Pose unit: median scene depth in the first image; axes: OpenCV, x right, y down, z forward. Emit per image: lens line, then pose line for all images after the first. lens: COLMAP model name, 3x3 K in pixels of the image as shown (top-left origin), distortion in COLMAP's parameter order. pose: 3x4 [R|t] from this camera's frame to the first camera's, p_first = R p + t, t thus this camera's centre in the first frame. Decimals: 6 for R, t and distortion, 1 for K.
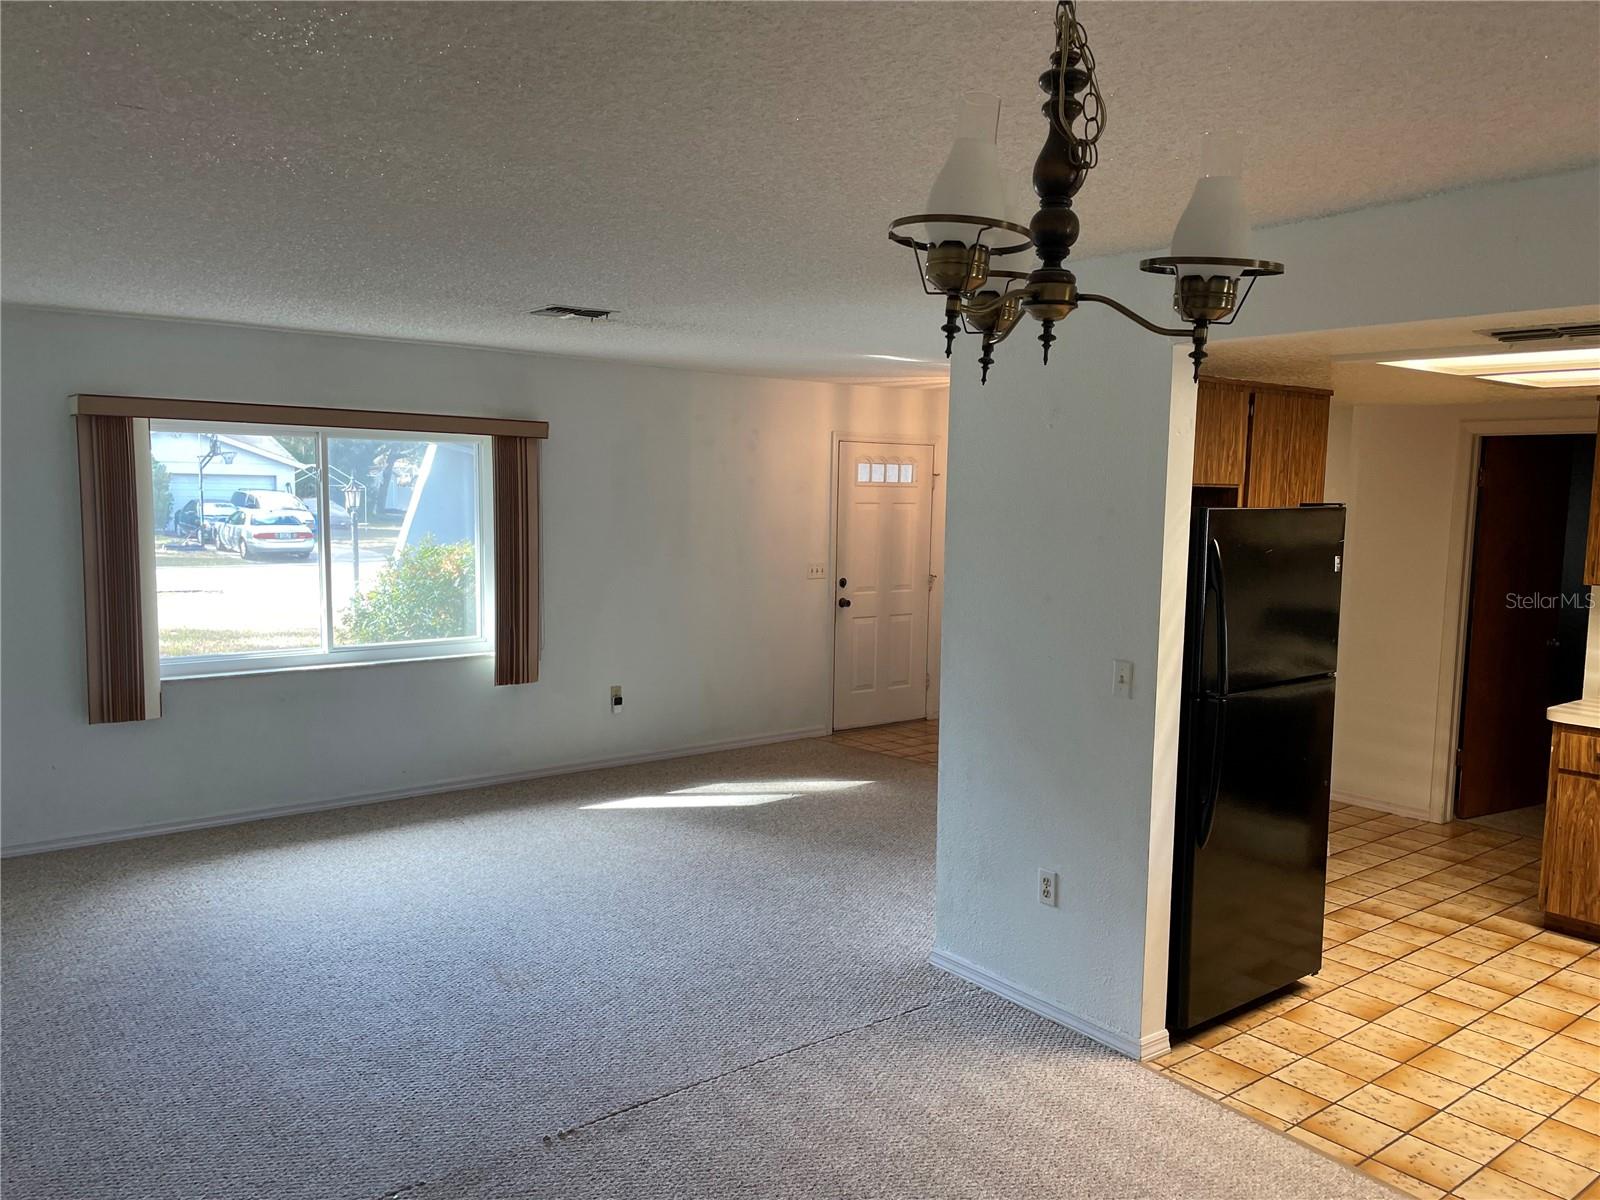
lens RADIAL K [[1219.2, 0, 809.4], [0, 1219.2, 603.1], [0, 0, 1]] dist [0.081706, -0.107112]
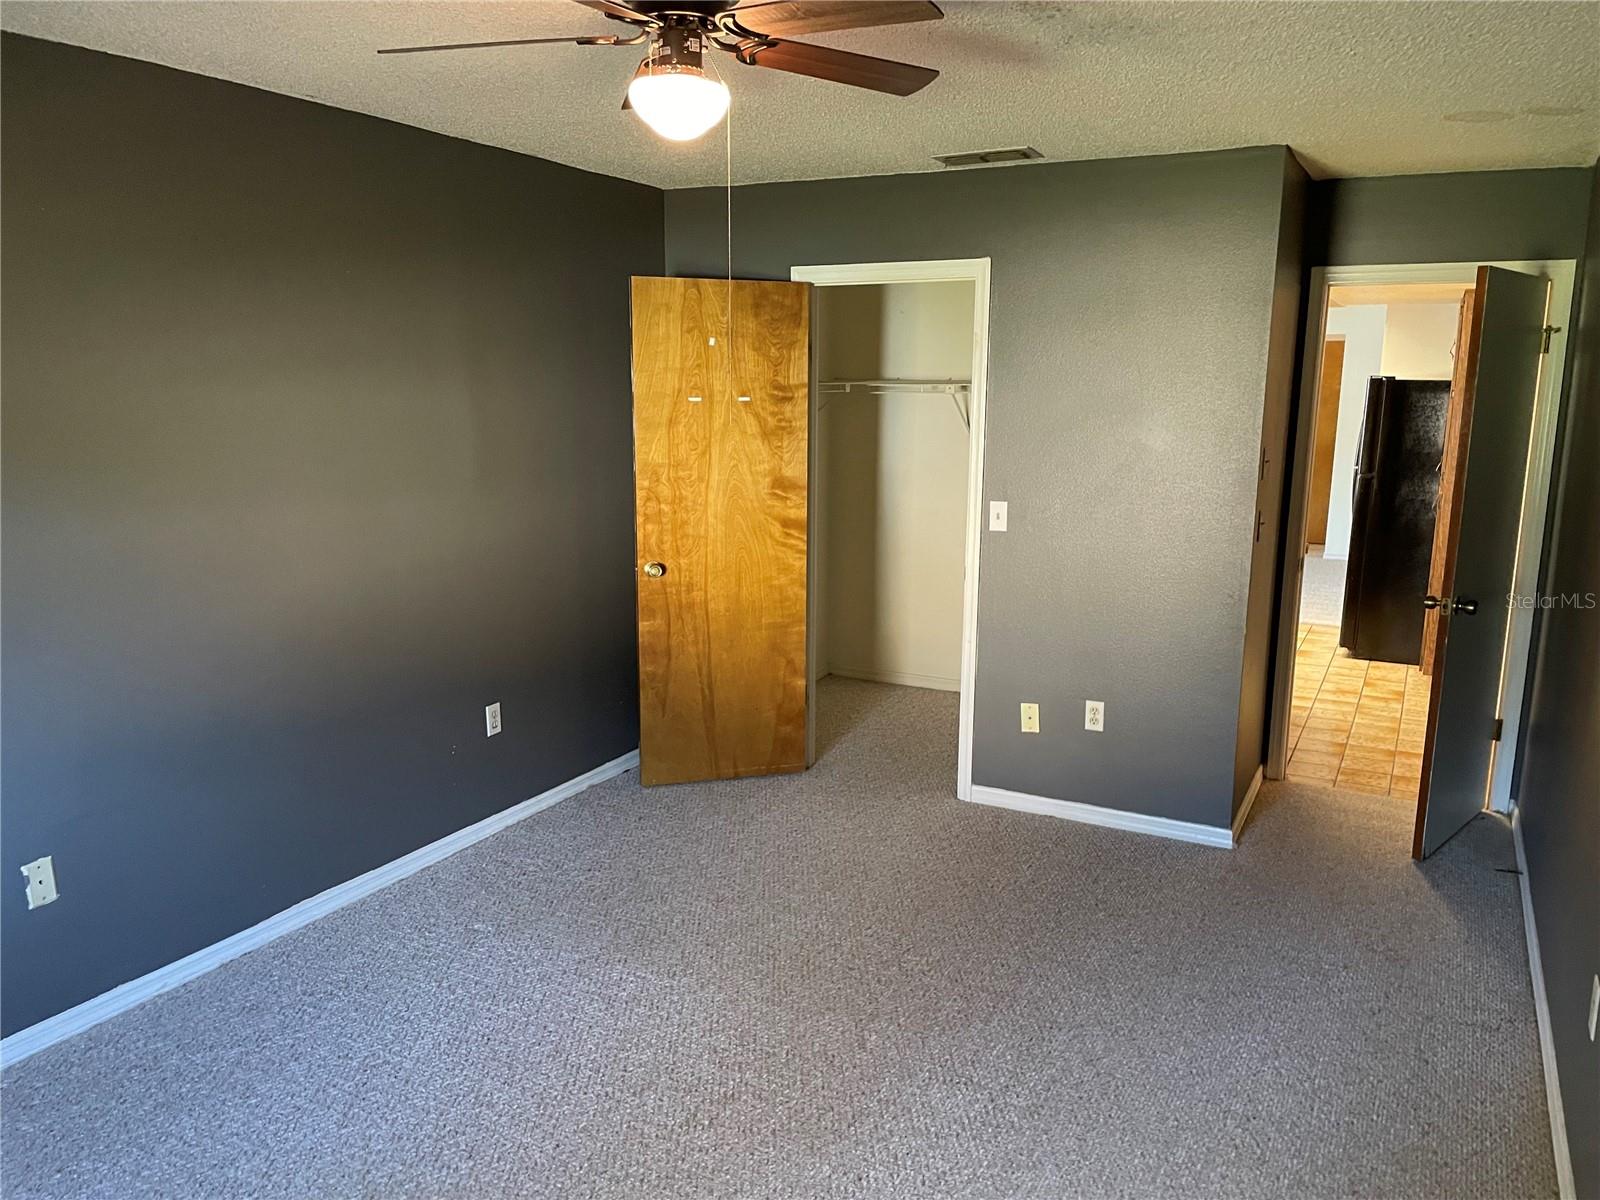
lens RADIAL K [[1219.2, 0, 799.1], [0, 1219.2, 606.5], [0, 0, 1]] dist [0.081706, -0.107112]
pose [[-0.913660, 0.056851, -0.402483, 1.439023], [-0.059637, 0.960708, 0.271079, -0.154289], [0.402080, 0.271677, -0.874370, 1.740951]]
